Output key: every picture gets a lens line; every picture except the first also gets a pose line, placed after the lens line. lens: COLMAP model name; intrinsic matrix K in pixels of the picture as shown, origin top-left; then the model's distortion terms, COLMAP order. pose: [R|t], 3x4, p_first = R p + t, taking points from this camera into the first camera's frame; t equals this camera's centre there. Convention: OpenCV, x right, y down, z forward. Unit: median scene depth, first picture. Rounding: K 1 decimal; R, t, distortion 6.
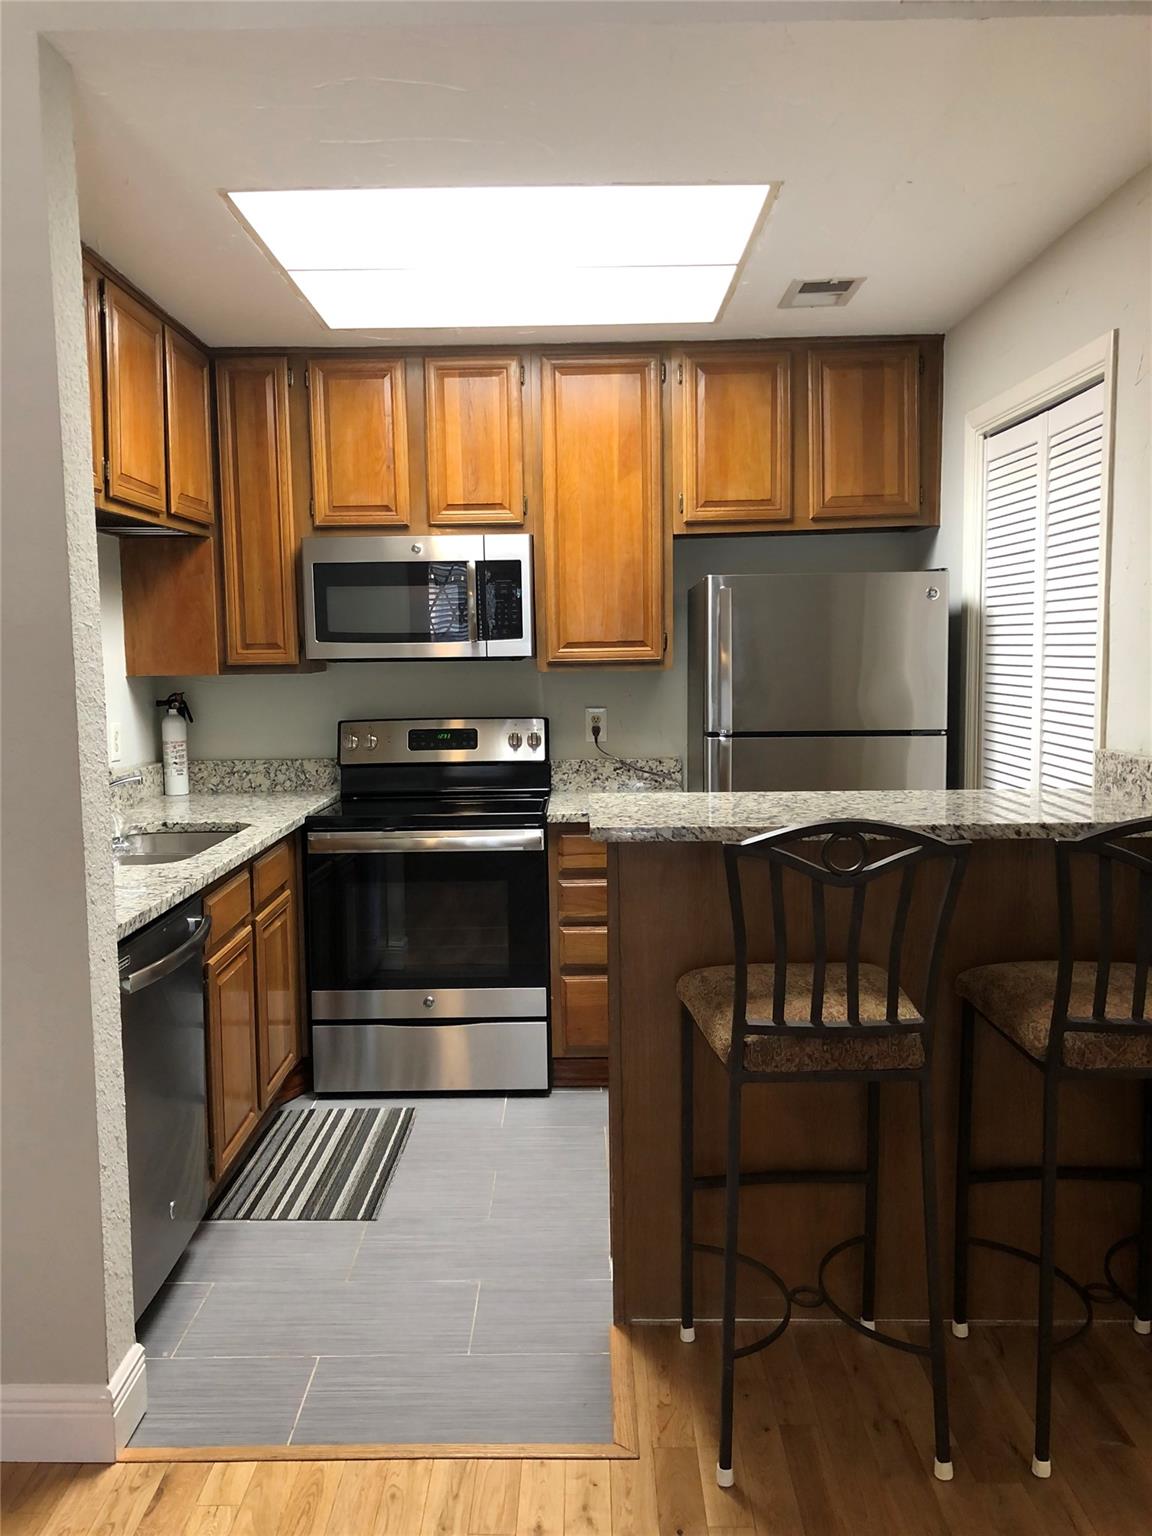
lens RADIAL K [[1254.5, 0, 572.7], [0, 1254.5, 772.6], [0, 0, 1]] dist [0.030256, -0.035821]
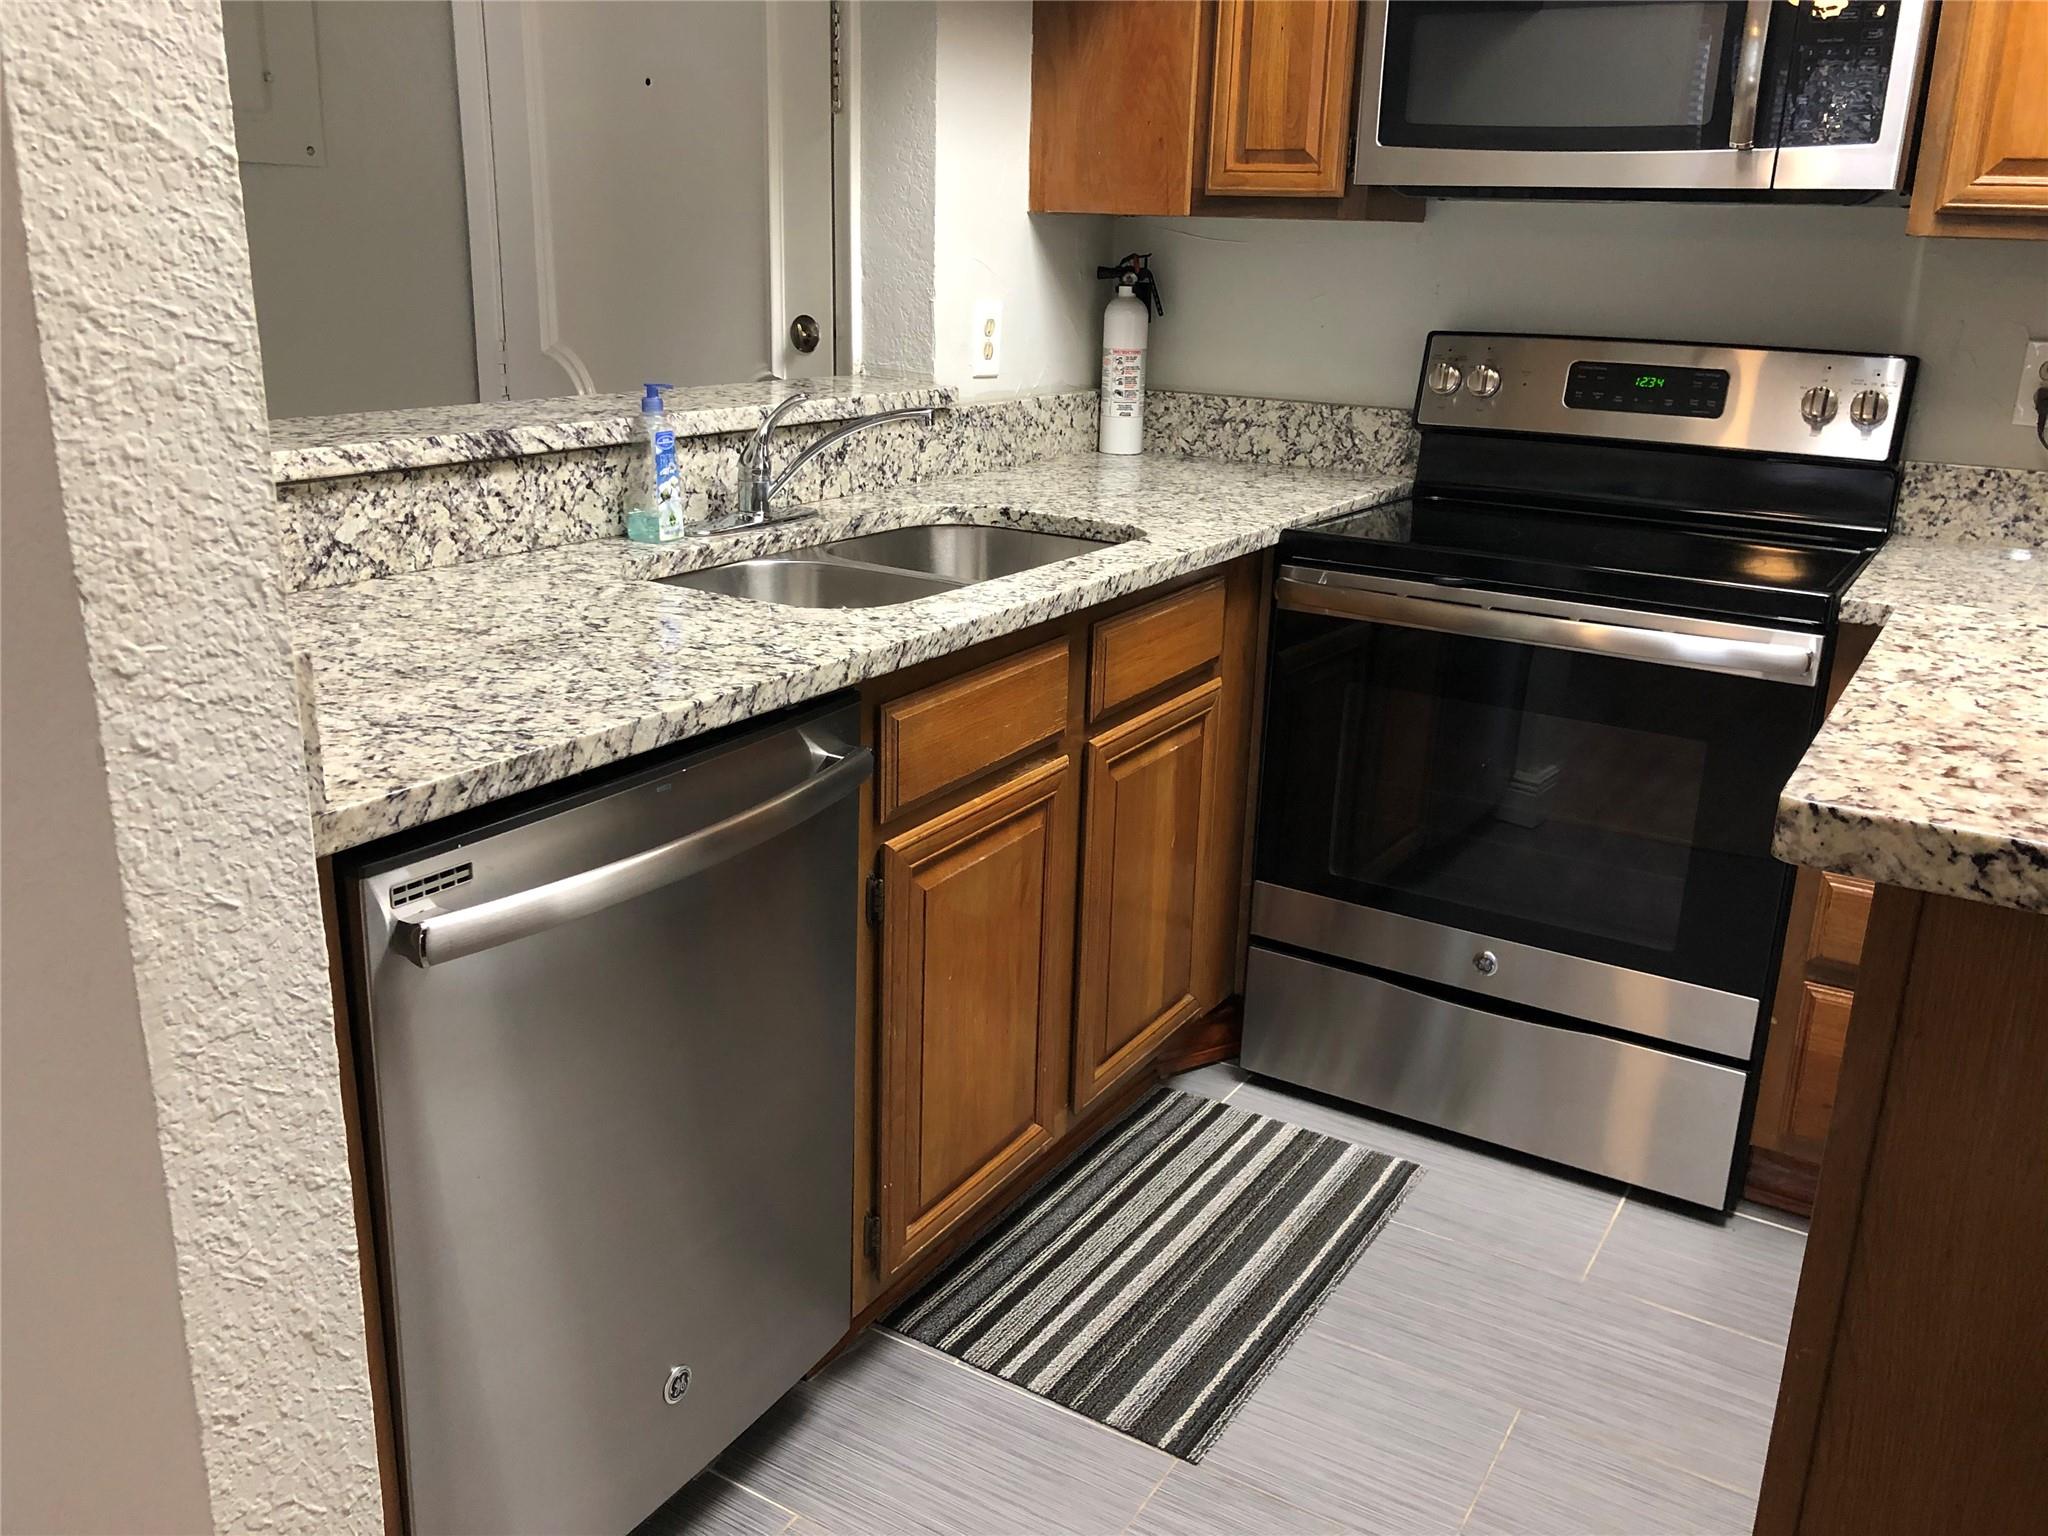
lens RADIAL K [[1672.6, 0, 1026.5], [0, 1672.6, 766.0], [0, 0, 1]] dist [0.030256, -0.035821]
pose [[0.854500, 0.194991, -0.481465, 0.024197], [-0.094883, 0.969868, 0.224394, -0.010138], [0.510713, -0.146061, 0.847254, 0.382943]]
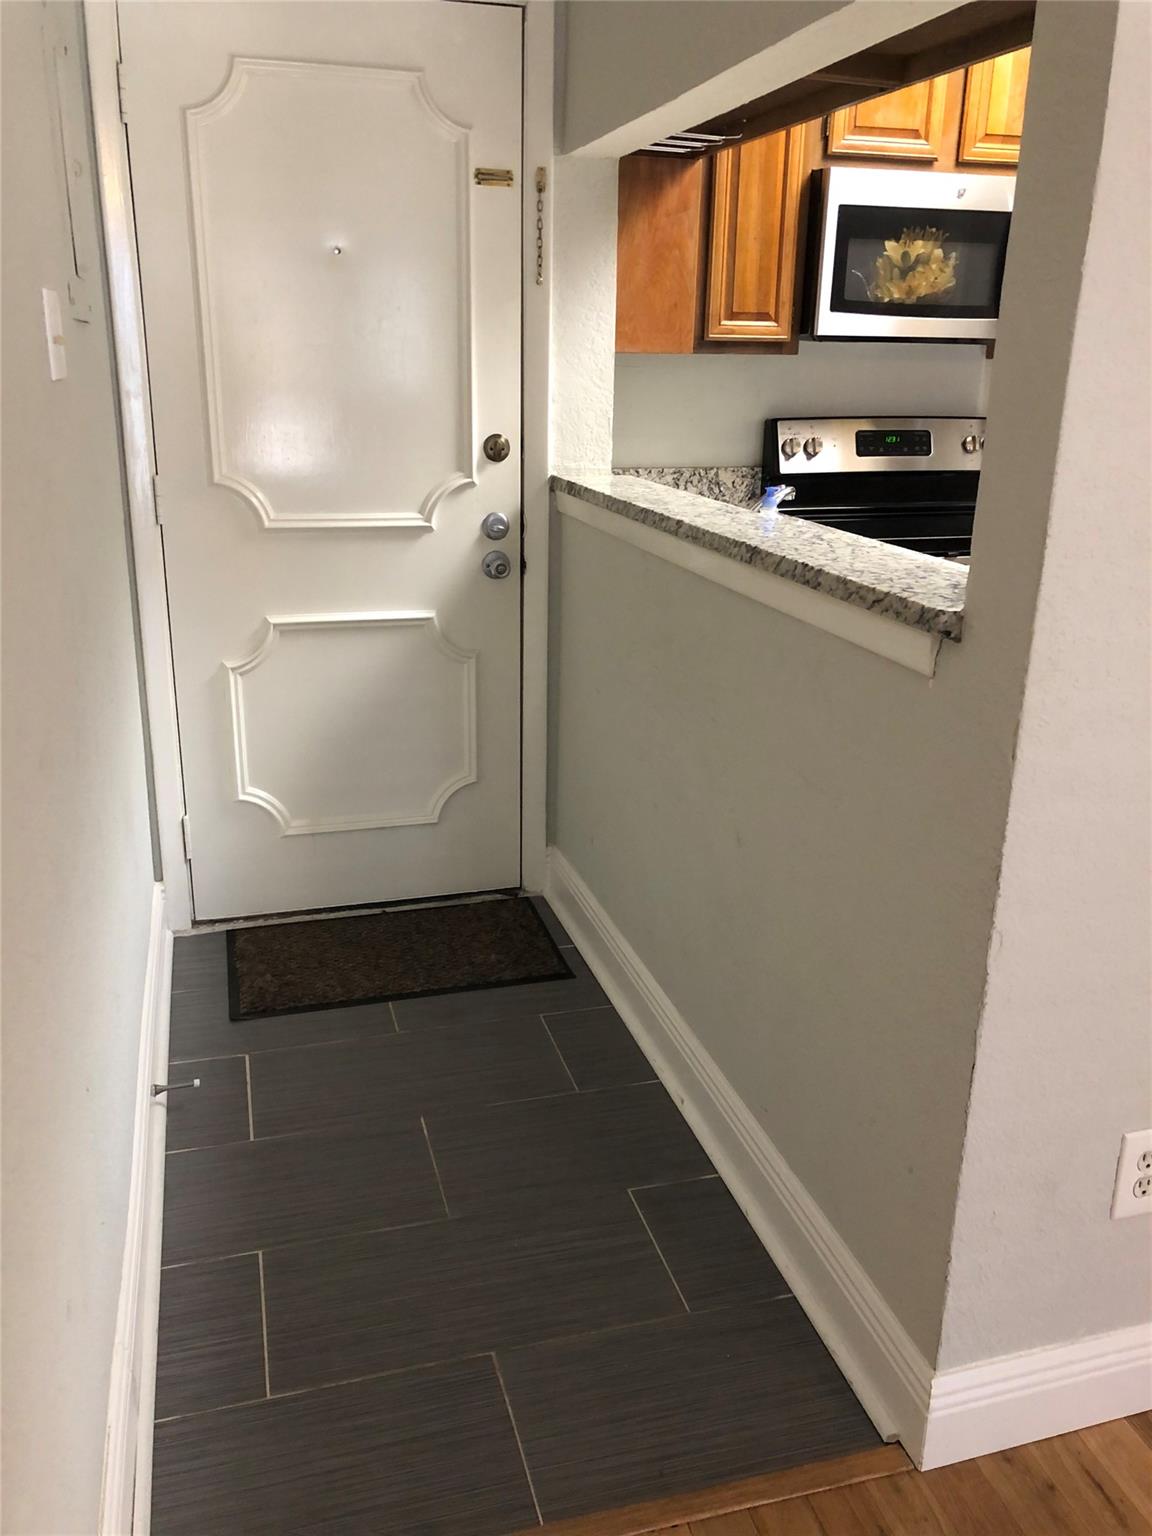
lens RADIAL K [[1254.5, 0, 564.2], [0, 1254.5, 764.2], [0, 0, 1]] dist [0.030256, -0.035821]
pose [[0.961409, -0.059048, 0.268711, -0.588466], [0.001654, 0.977919, 0.208977, 0.007400], [-0.275117, -0.200468, 0.940278, 0.249161]]
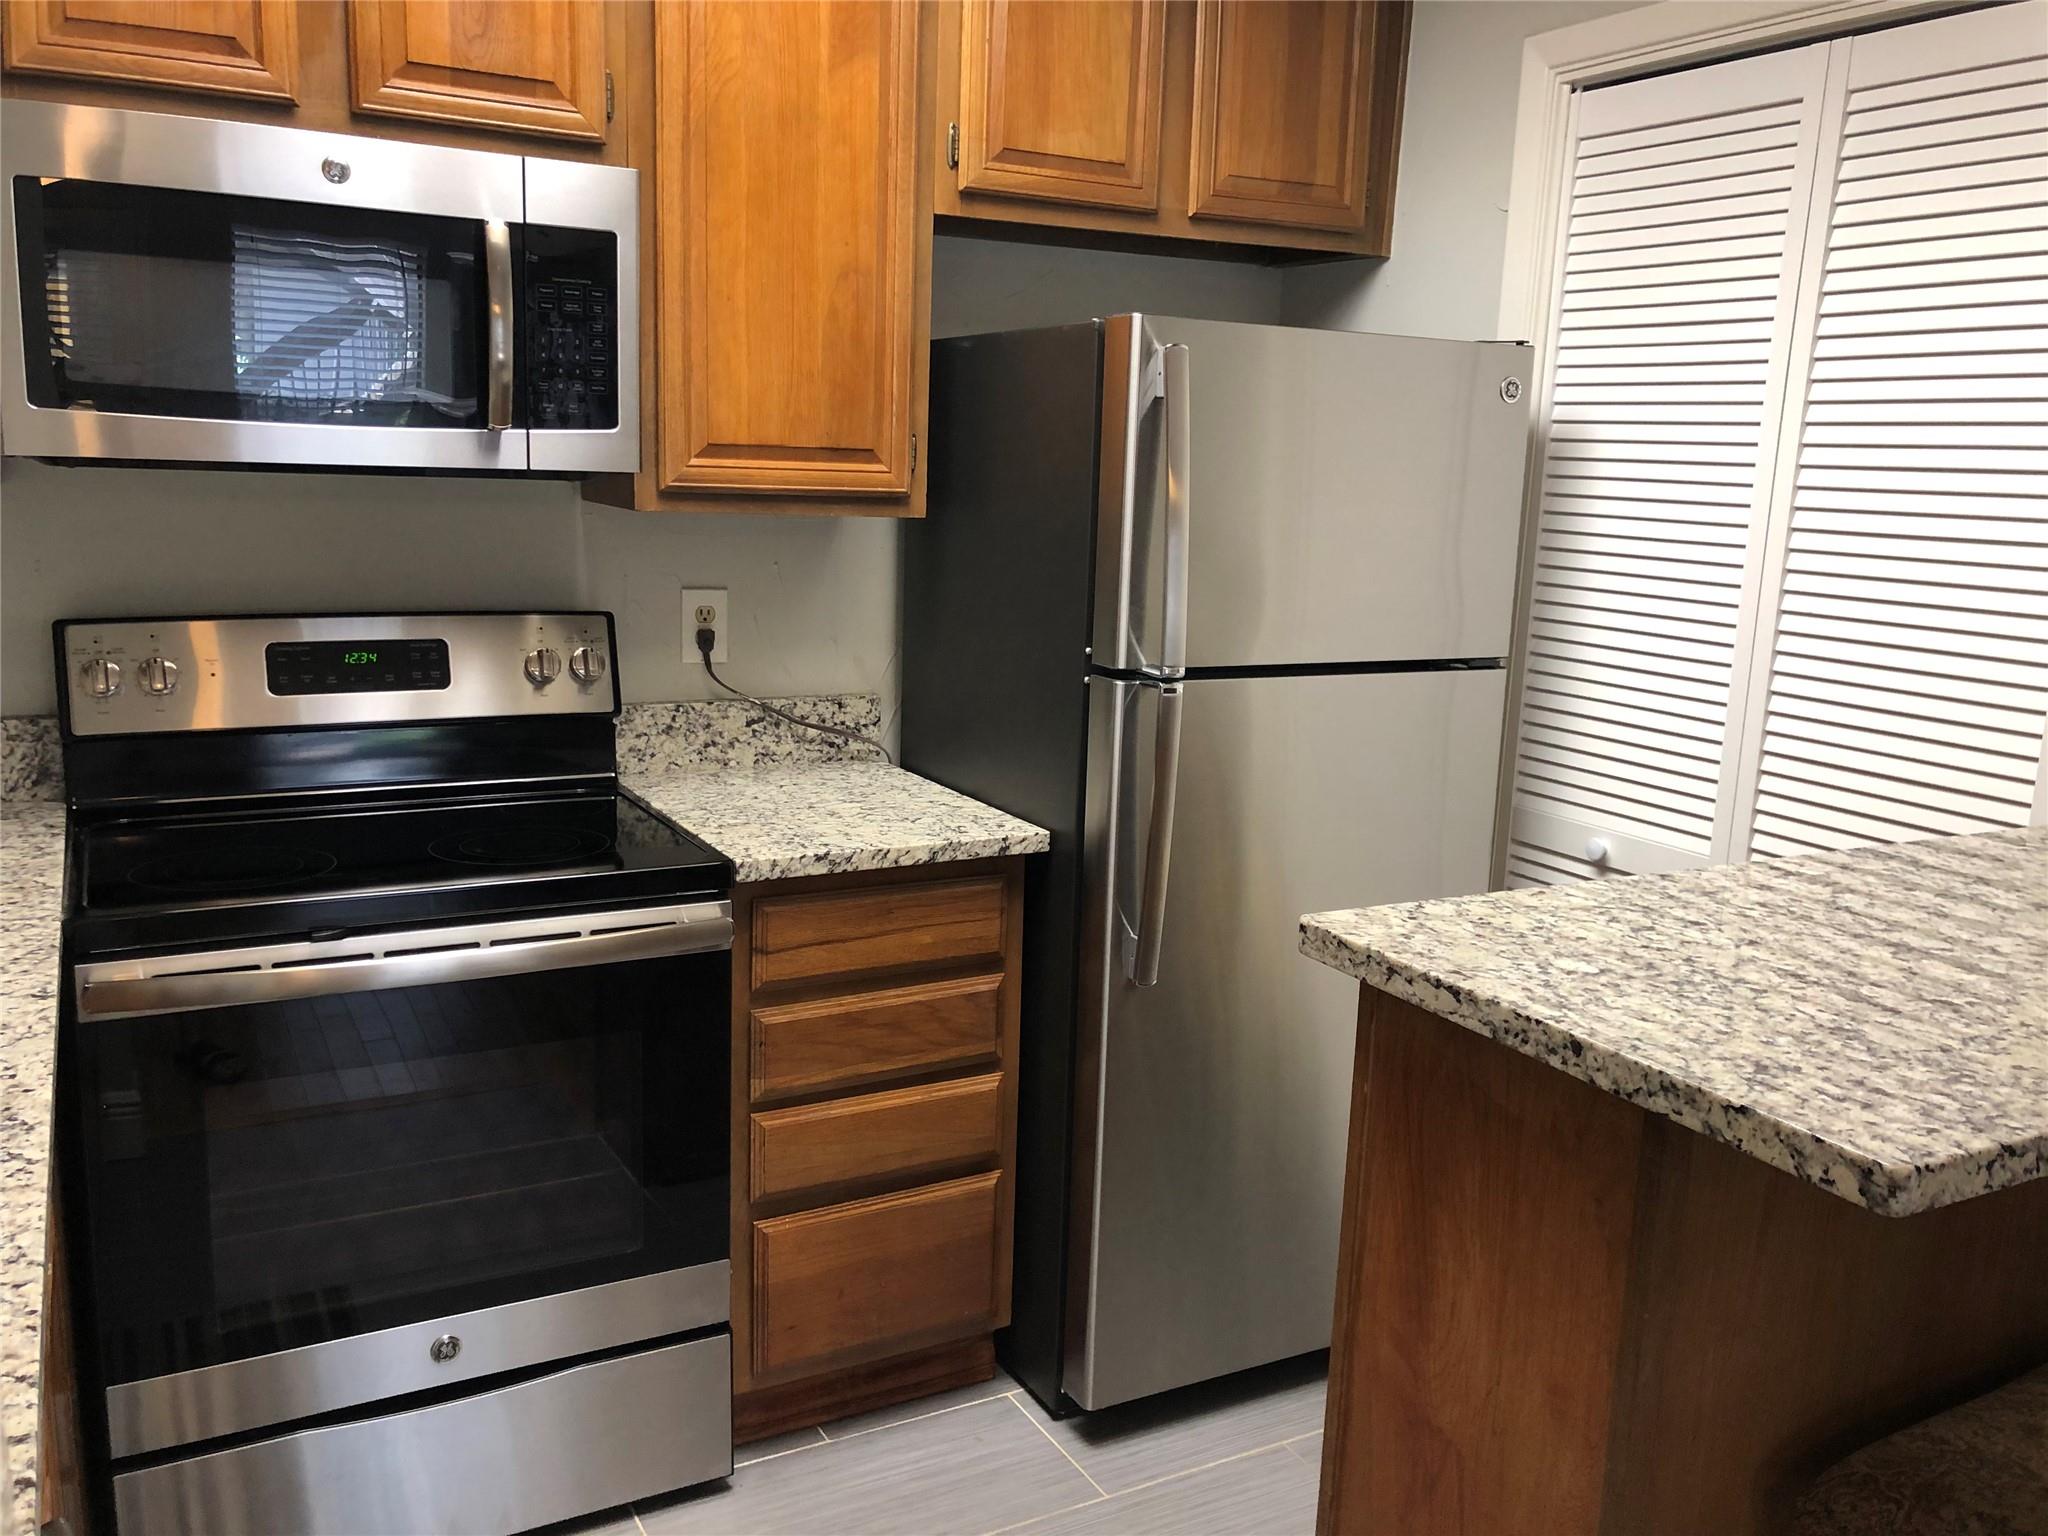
lens RADIAL K [[1672.6, 0, 1037.0], [0, 1672.6, 773.9], [0, 0, 1]] dist [0.030256, -0.035821]
pose [[0.865080, -0.047169, 0.499412, -0.200613], [-0.001631, 0.995299, 0.096831, -0.047823], [-0.501632, -0.084581, 0.860936, 0.445991]]
